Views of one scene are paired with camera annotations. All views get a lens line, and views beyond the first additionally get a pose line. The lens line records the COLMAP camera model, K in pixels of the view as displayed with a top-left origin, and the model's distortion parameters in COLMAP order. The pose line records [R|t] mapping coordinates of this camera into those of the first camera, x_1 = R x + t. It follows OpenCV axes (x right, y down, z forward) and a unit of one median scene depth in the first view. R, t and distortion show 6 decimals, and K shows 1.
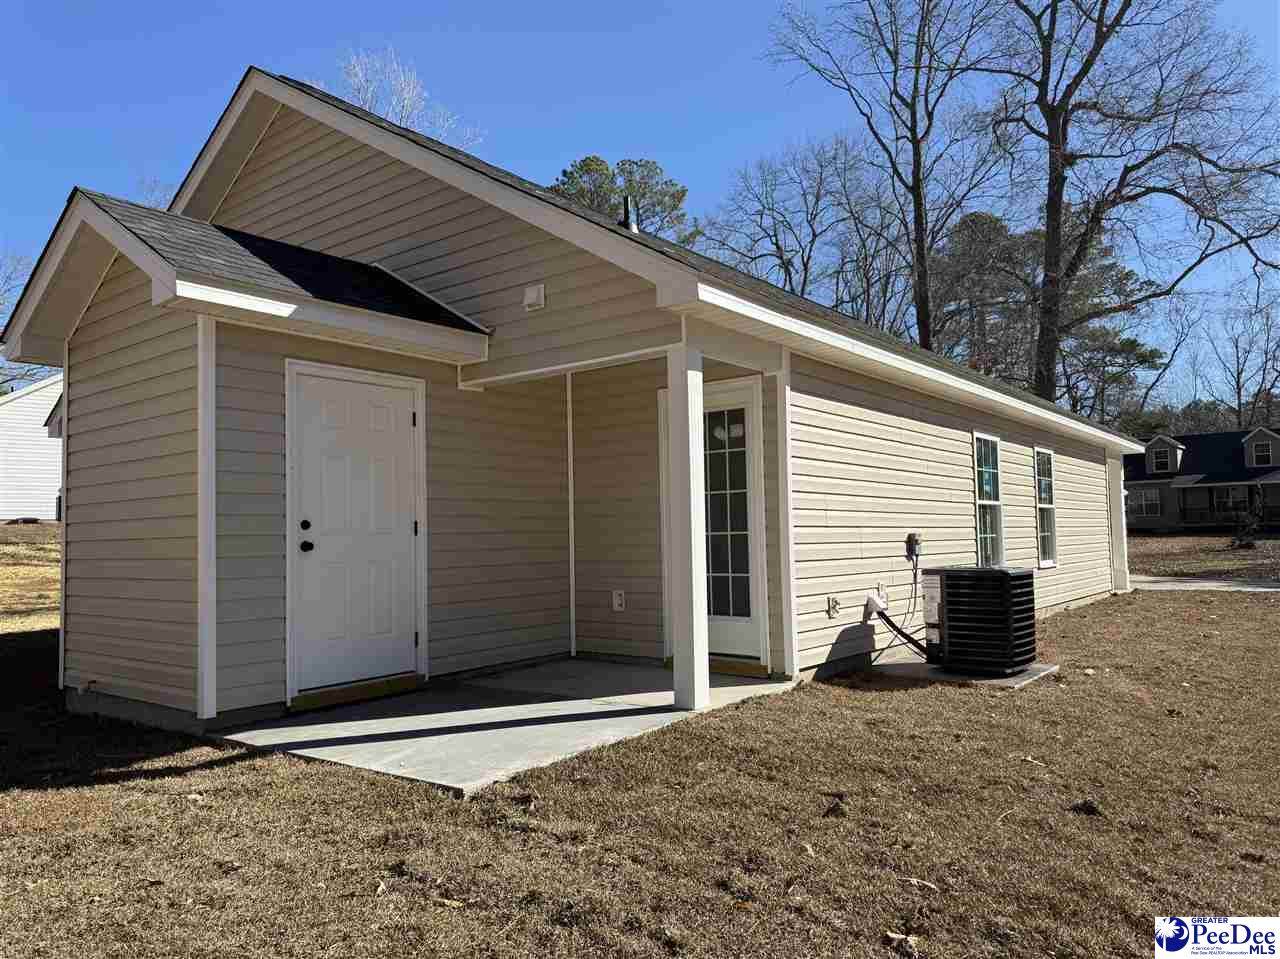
lens RADIAL K [[920.1, 0, 640.0], [0, 920.1, 479.5], [0, 0, 1]] dist [0.032621, -0.002235]
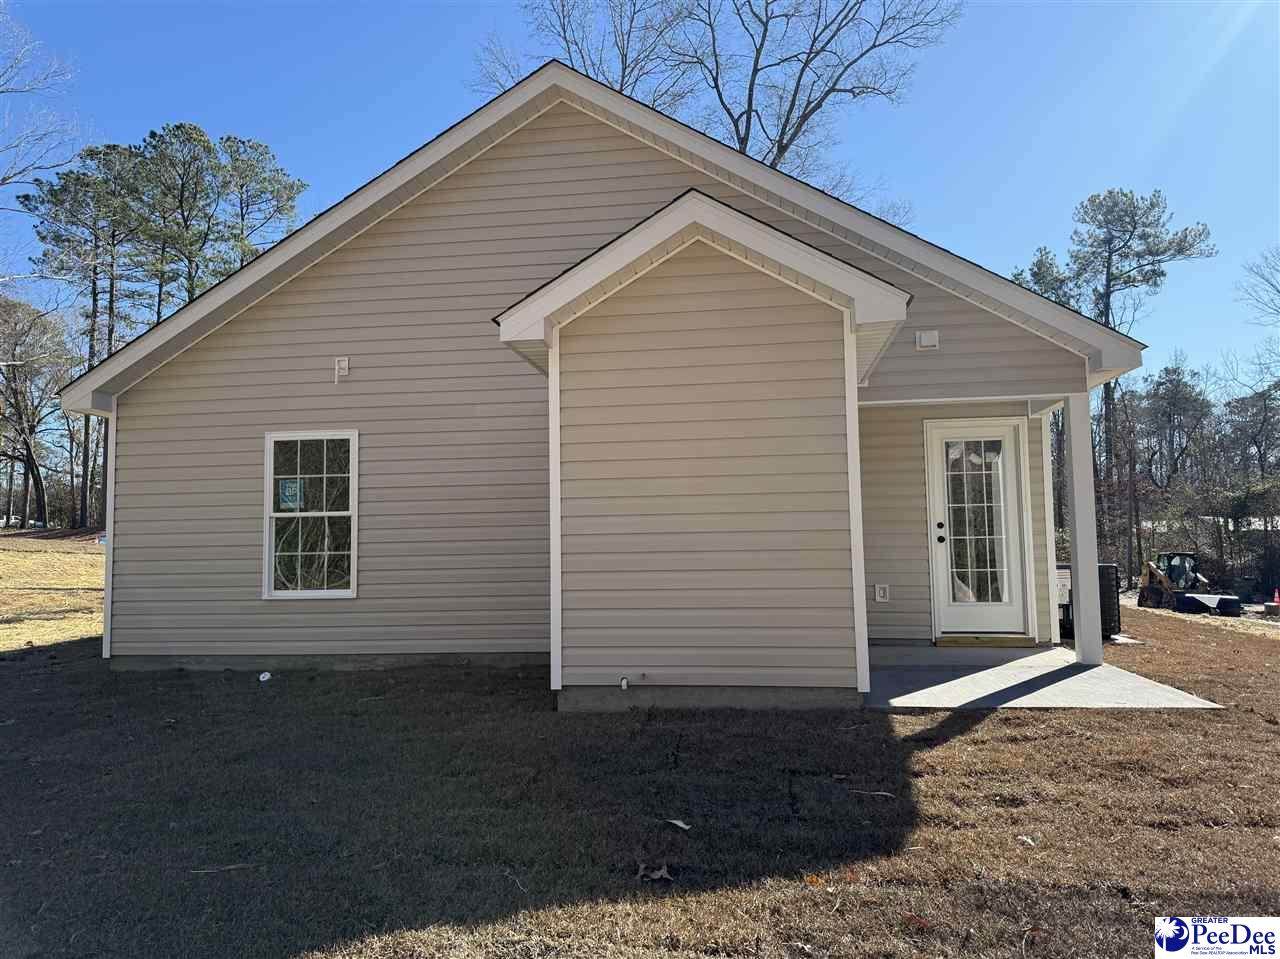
lens RADIAL K [[920.1, 0, 640.0], [0, 920.1, 479.5], [0, 0, 1]] dist [0.032621, -0.002235]
pose [[0.863073, 0.042837, 0.503259, -0.906031], [-0.032079, 0.999034, -0.030023, 0.030270], [-0.504059, 0.009768, 0.863614, 0.122098]]
